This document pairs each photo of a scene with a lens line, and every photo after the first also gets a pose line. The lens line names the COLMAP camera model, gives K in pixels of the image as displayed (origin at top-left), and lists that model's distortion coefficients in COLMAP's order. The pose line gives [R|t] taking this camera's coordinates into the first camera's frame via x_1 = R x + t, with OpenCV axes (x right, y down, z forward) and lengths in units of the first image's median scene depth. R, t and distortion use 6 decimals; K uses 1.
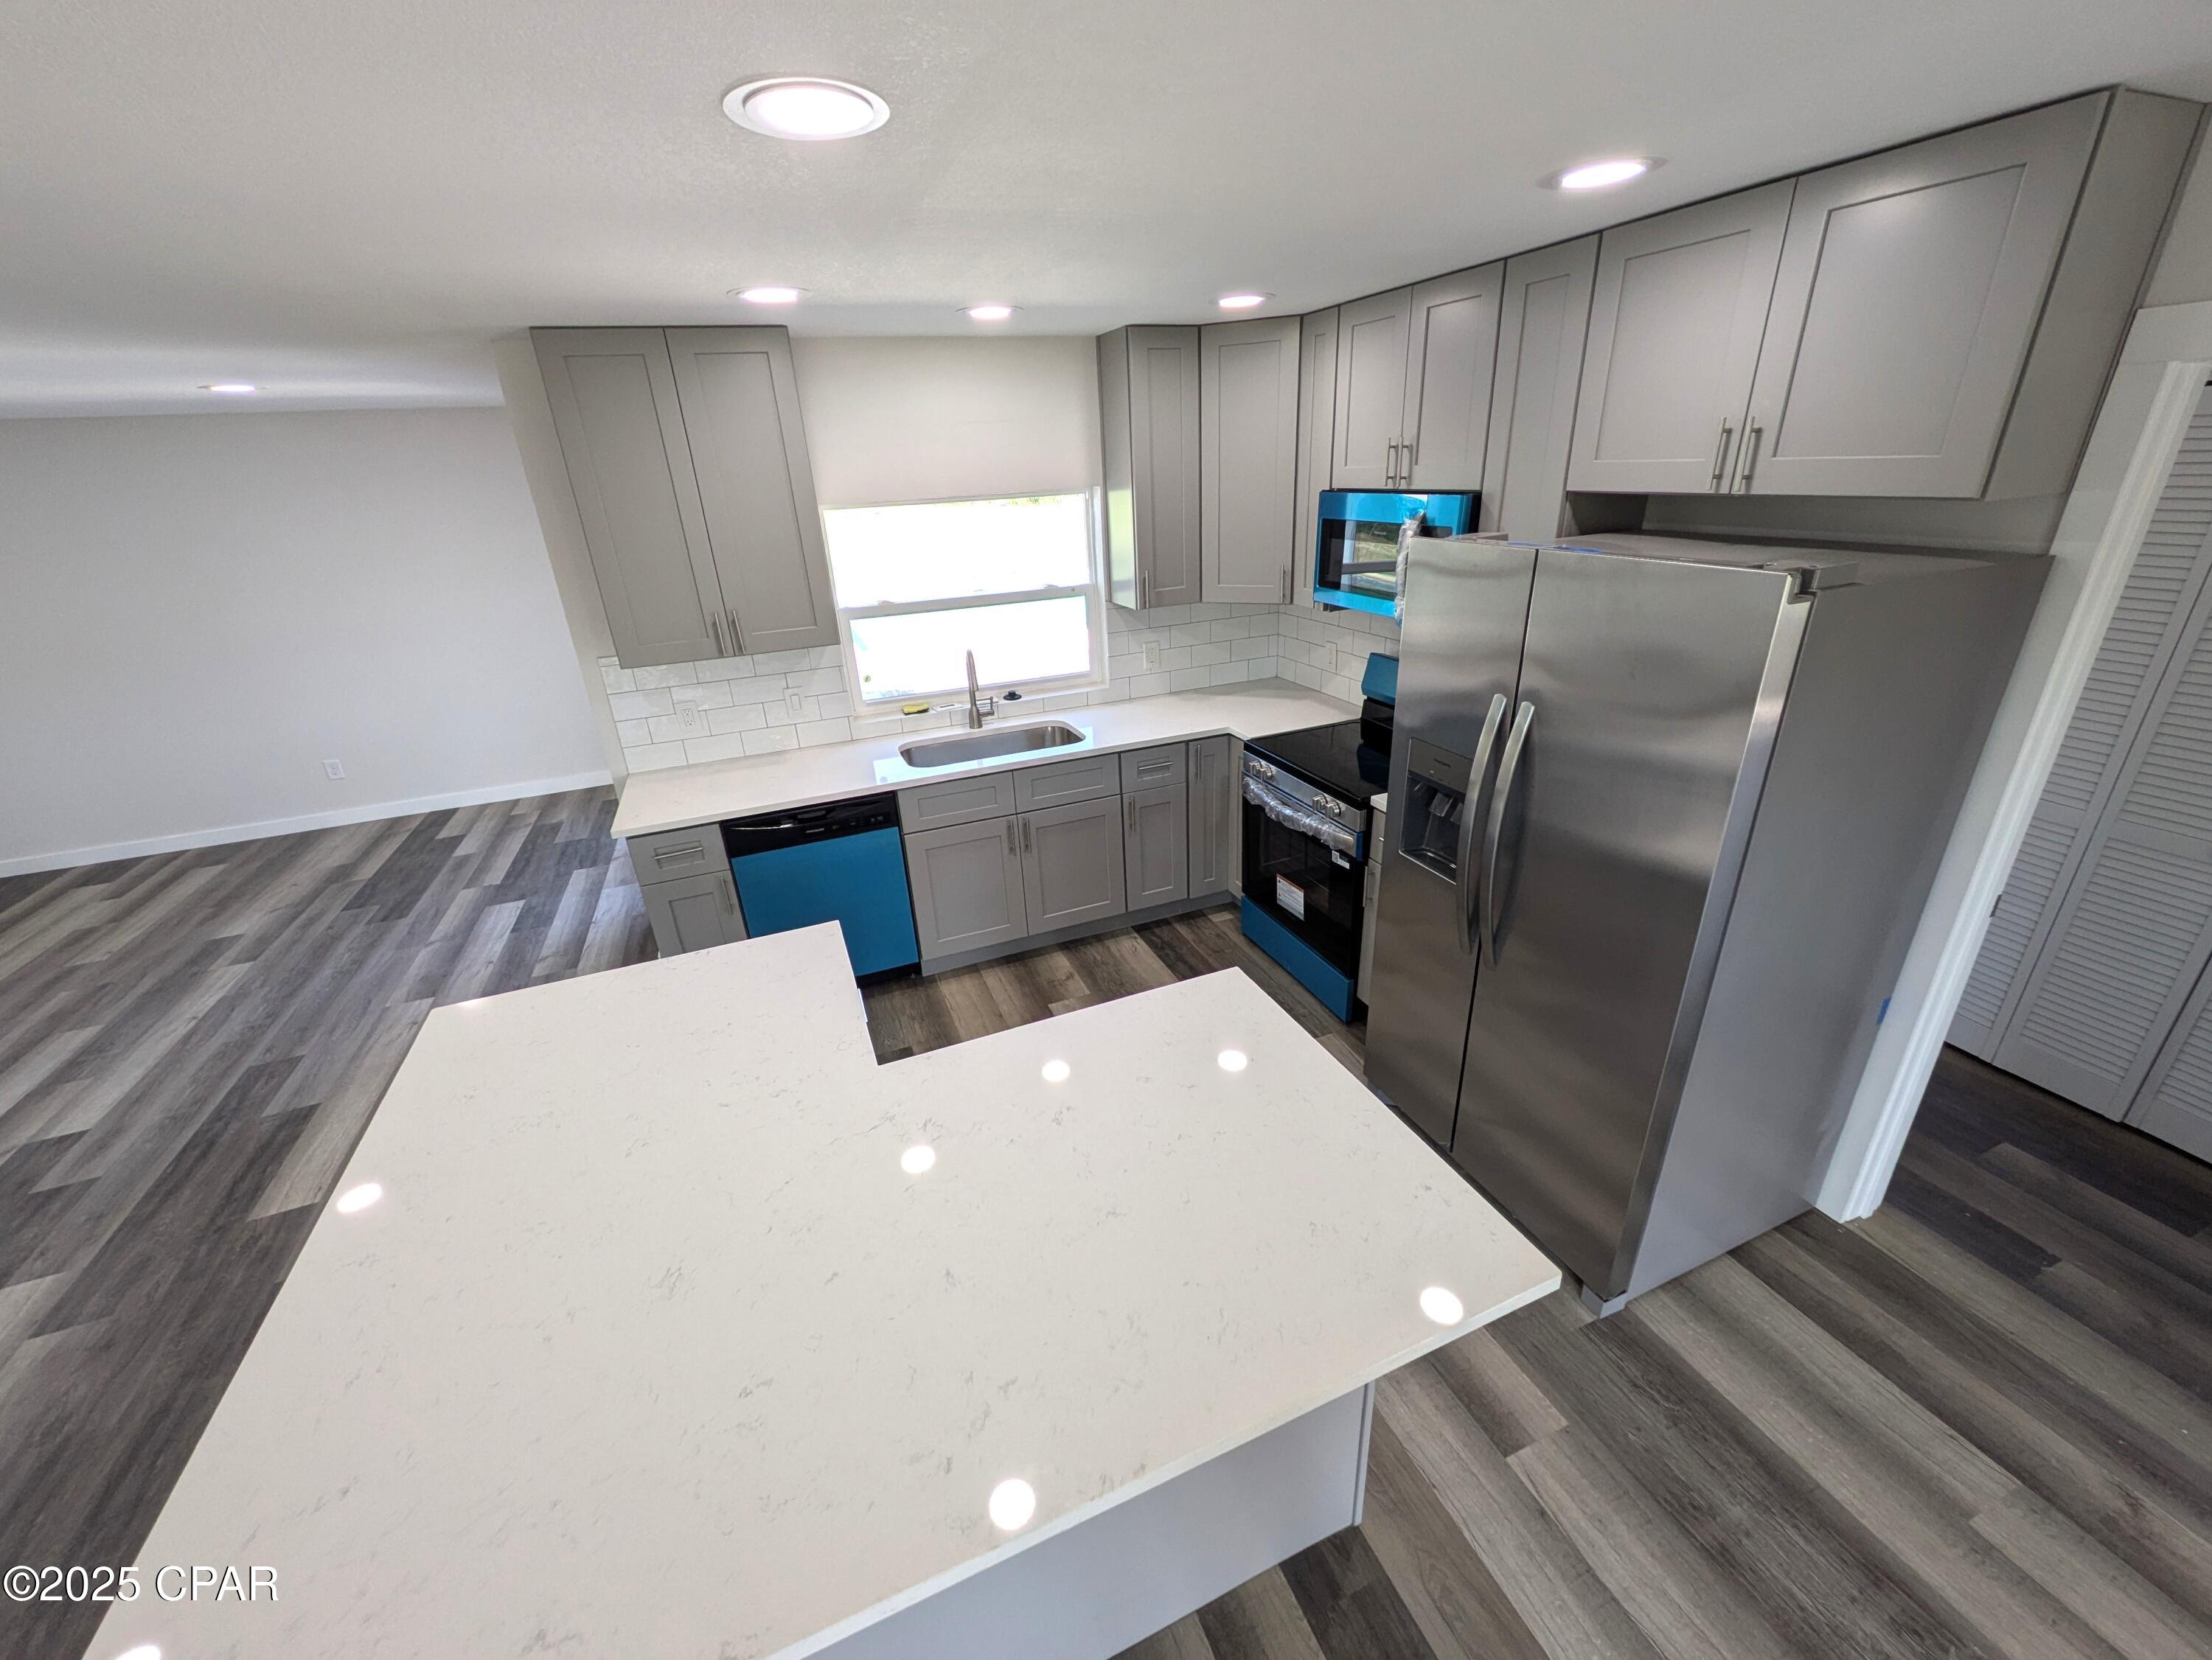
lens RADIAL K [[874.2, 0, 1107.1], [0, 874.2, 831.9], [0, 0, 1]] dist [0.000958, 0.000329]
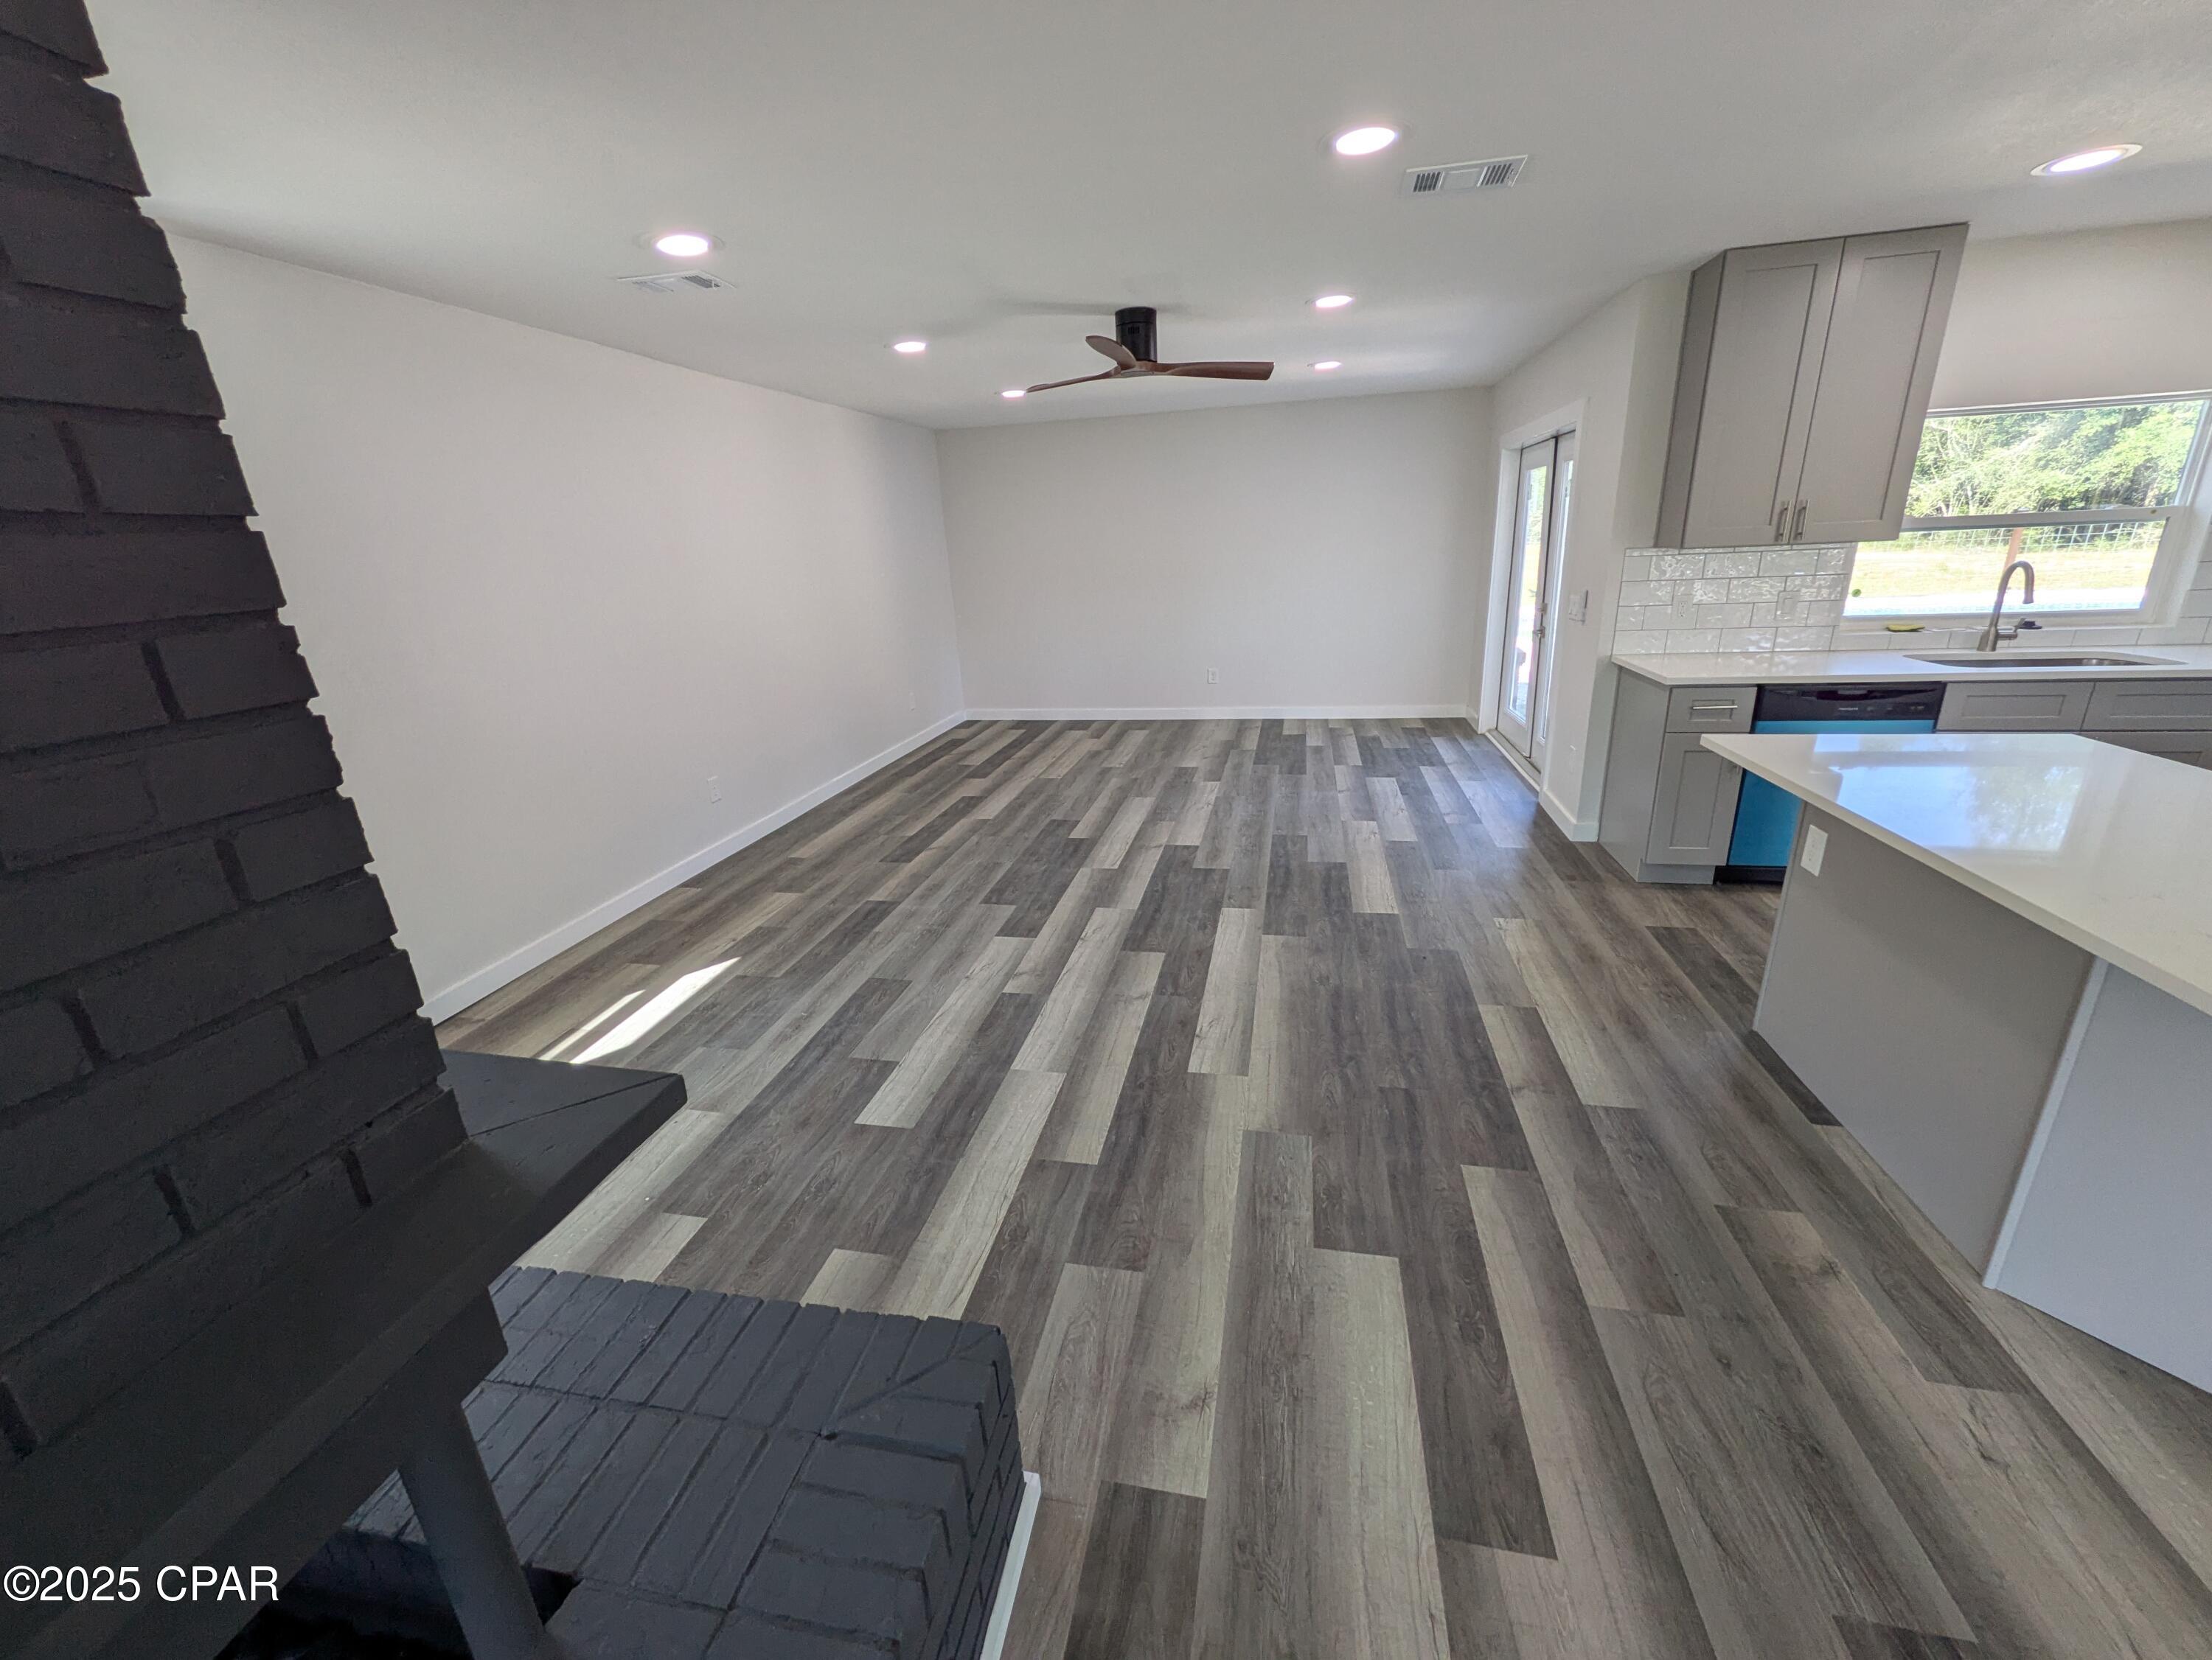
lens RADIAL K [[874.2, 0, 1107.1], [0, 874.2, 831.9], [0, 0, 1]] dist [0.000958, 0.000329]
pose [[0.831995, 0.185110, -0.522990, -0.404981], [-0.212109, 0.977210, 0.008447, 0.261965], [0.512635, 0.103903, 0.852297, -0.265972]]
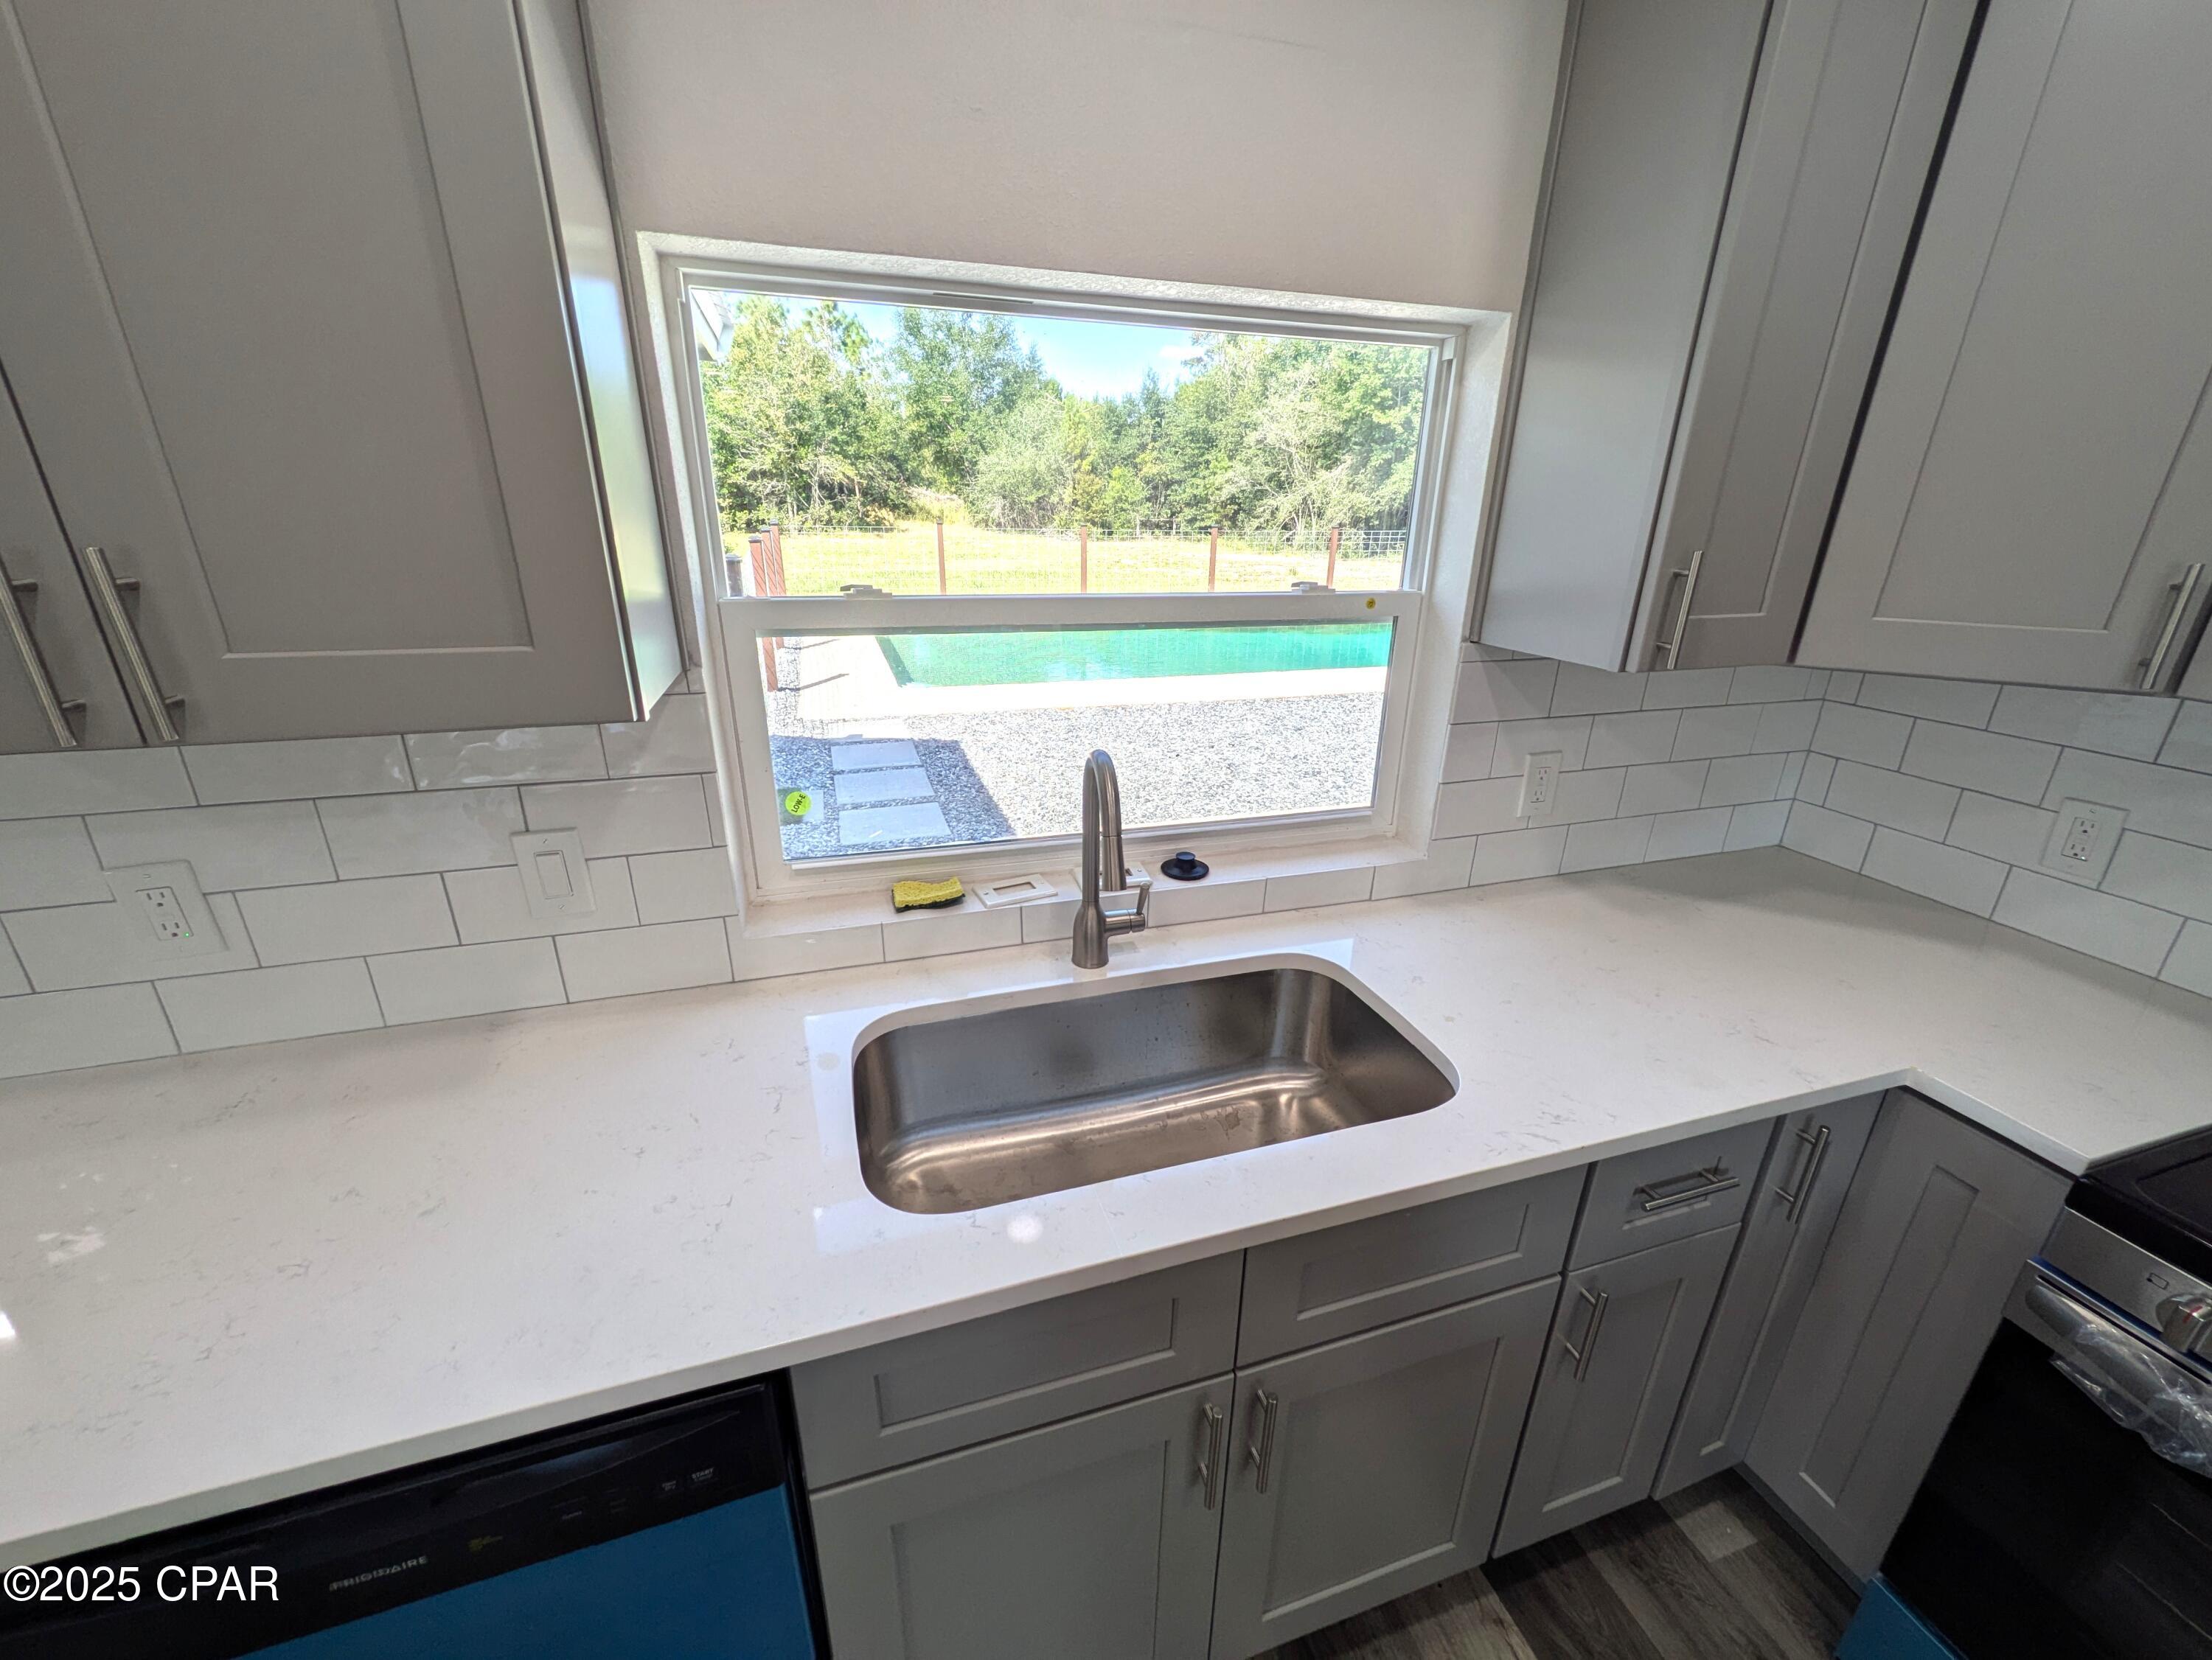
lens RADIAL K [[874.2, 0, 1107.1], [0, 874.2, 831.9], [0, 0, 1]] dist [0.000958, 0.000329]
pose [[0.995138, 0.087812, -0.044596, -0.130511], [-0.089687, 0.995087, -0.041929, -0.156017], [0.040695, 0.045724, 0.998125, 0.636103]]
